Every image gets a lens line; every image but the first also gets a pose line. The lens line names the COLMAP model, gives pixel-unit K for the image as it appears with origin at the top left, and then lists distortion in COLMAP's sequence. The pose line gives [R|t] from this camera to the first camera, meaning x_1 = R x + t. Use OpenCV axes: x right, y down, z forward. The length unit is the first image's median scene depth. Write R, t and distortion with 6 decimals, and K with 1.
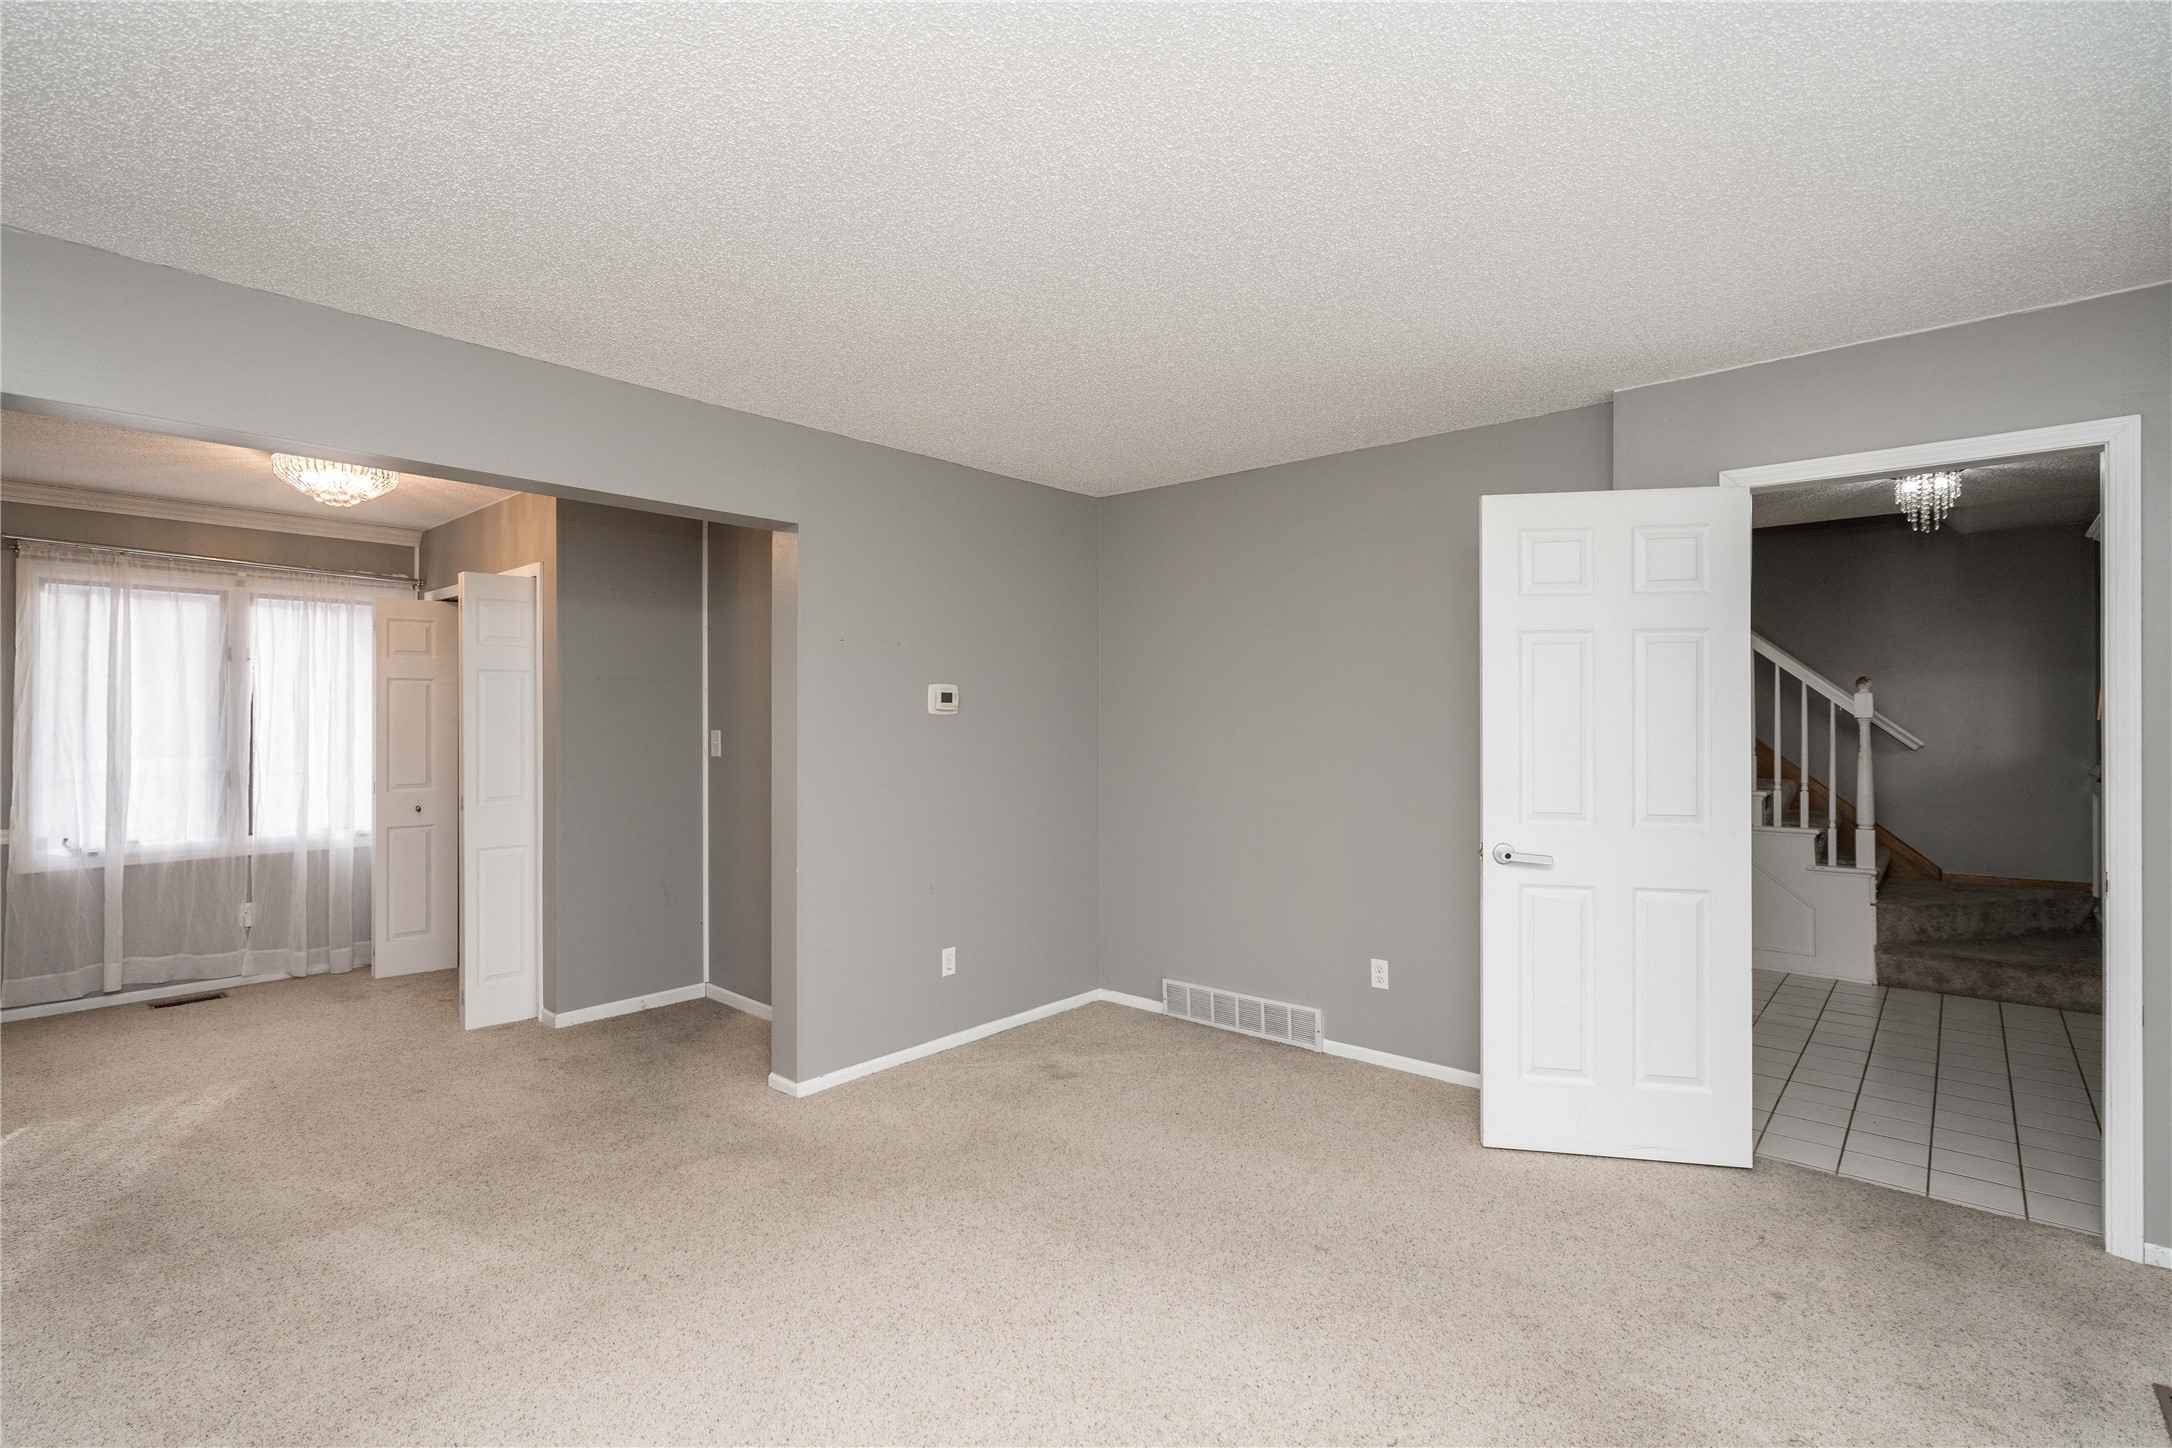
lens RADIAL K [[1010.9, 0, 1078.9], [0, 1010.9, 720.0], [0, 0, 1]] dist [-0.001425, 0.000799]
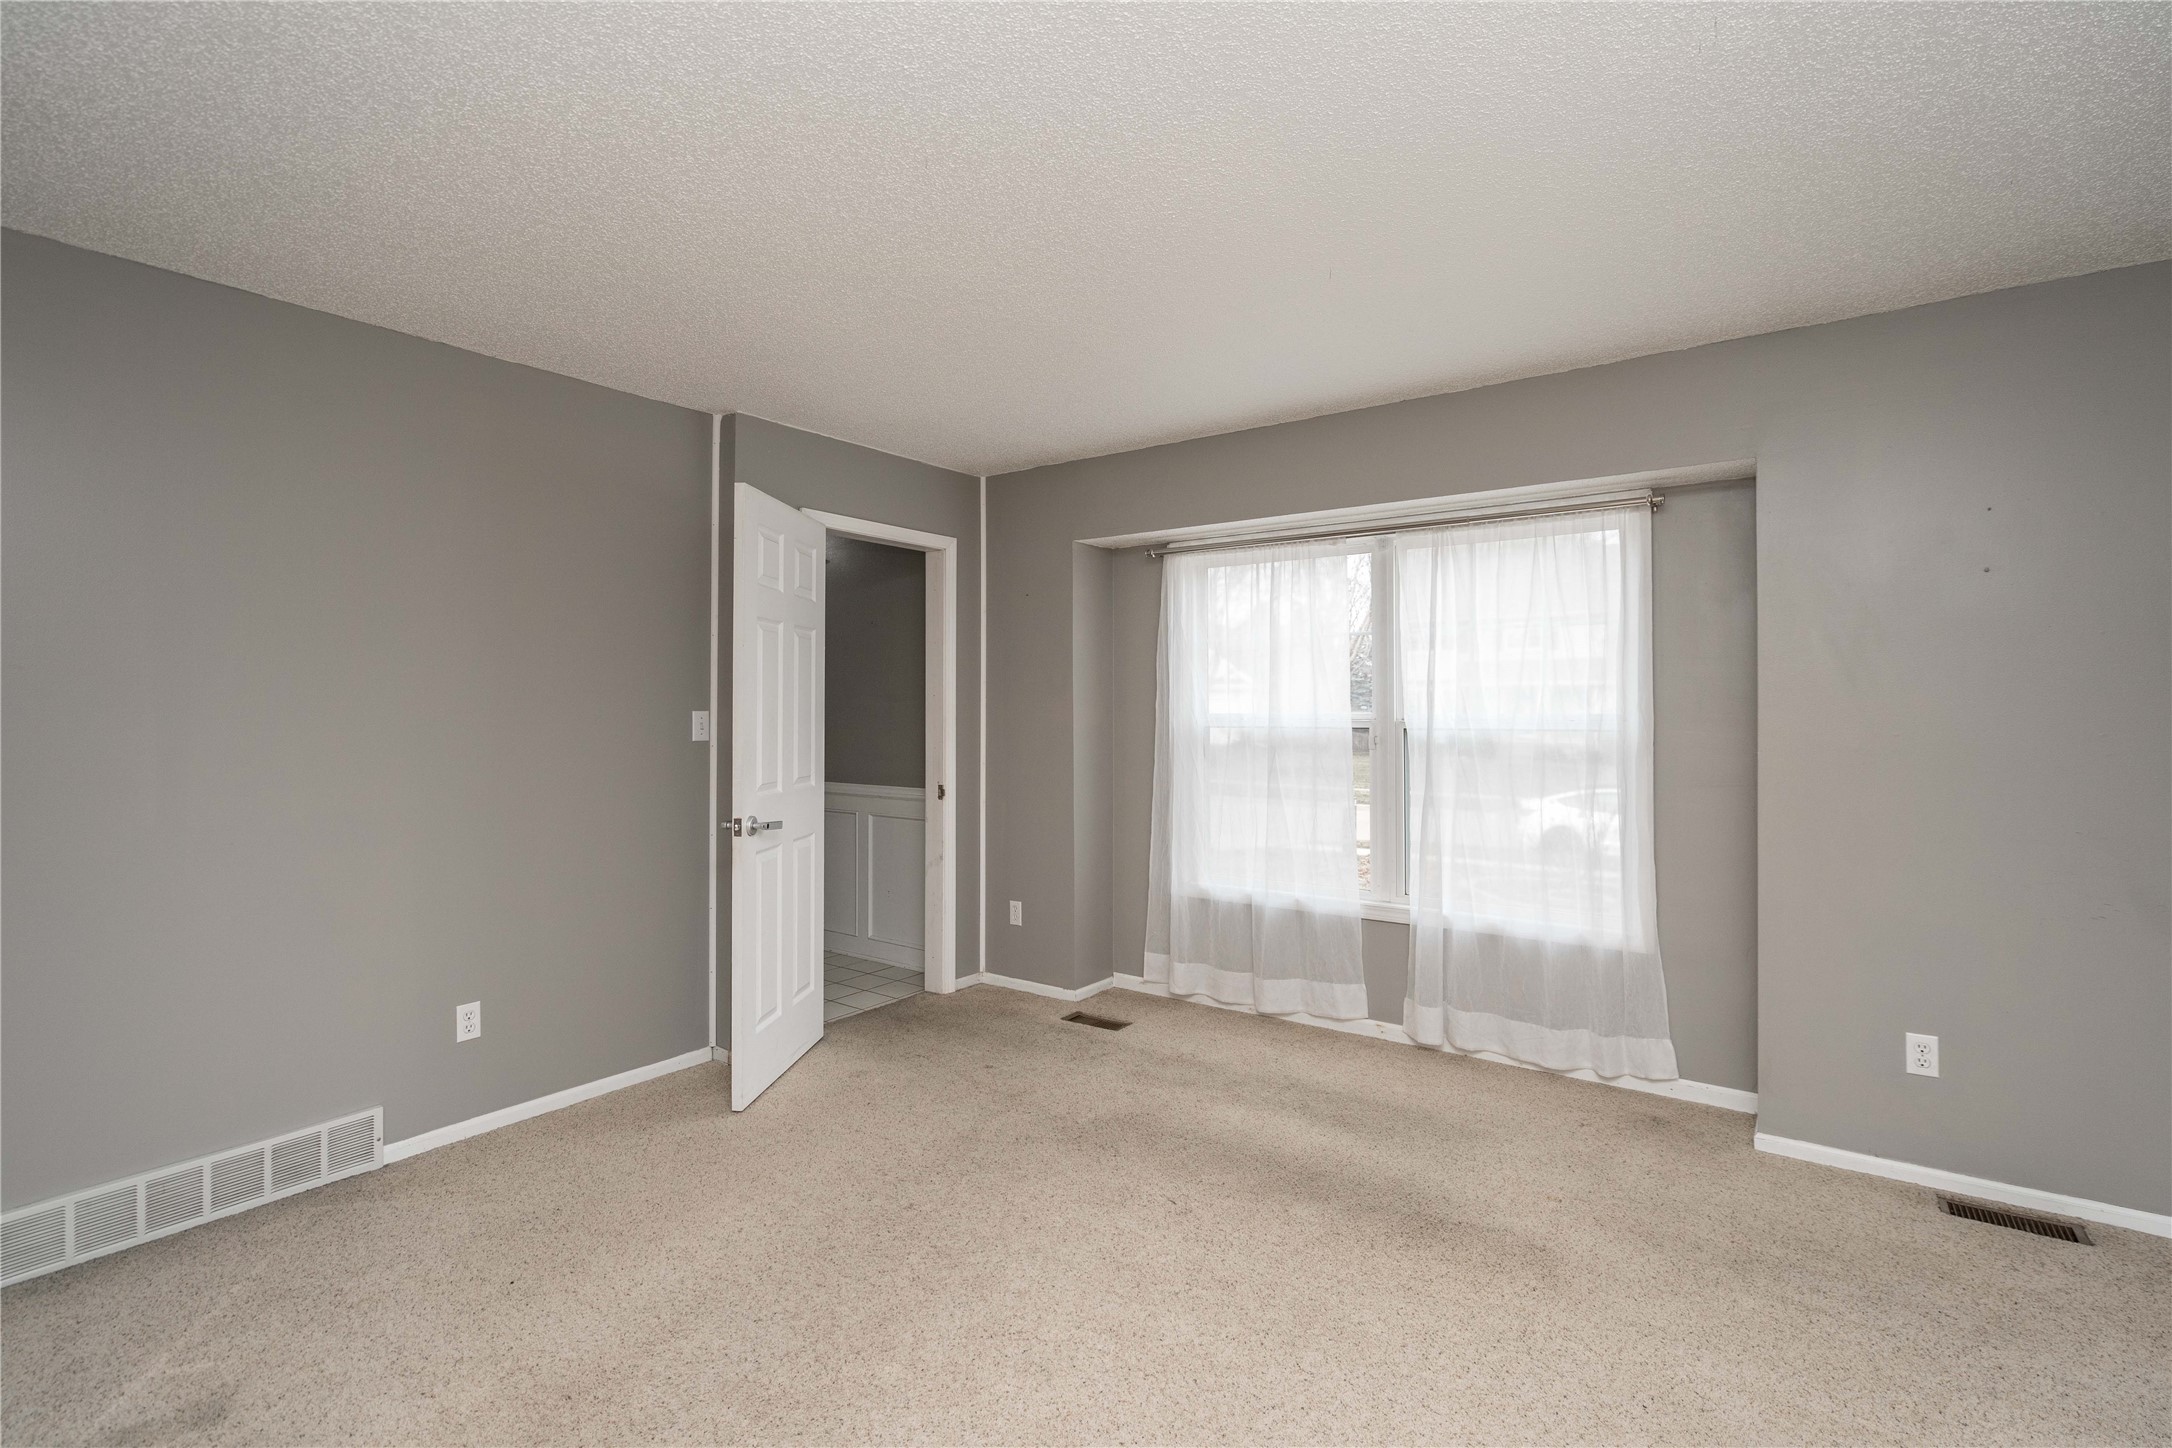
lens RADIAL K [[977.1, 0, 1076.1], [0, 977.1, 726.0], [0, 0, 1]] dist [-0.002786, -0.000552]
pose [[-0.068092, -0.018708, 0.997504, -0.643670], [0.003699, 0.999813, 0.019003, 0.008963], [-0.997672, 0.004984, -0.068010, 0.753650]]
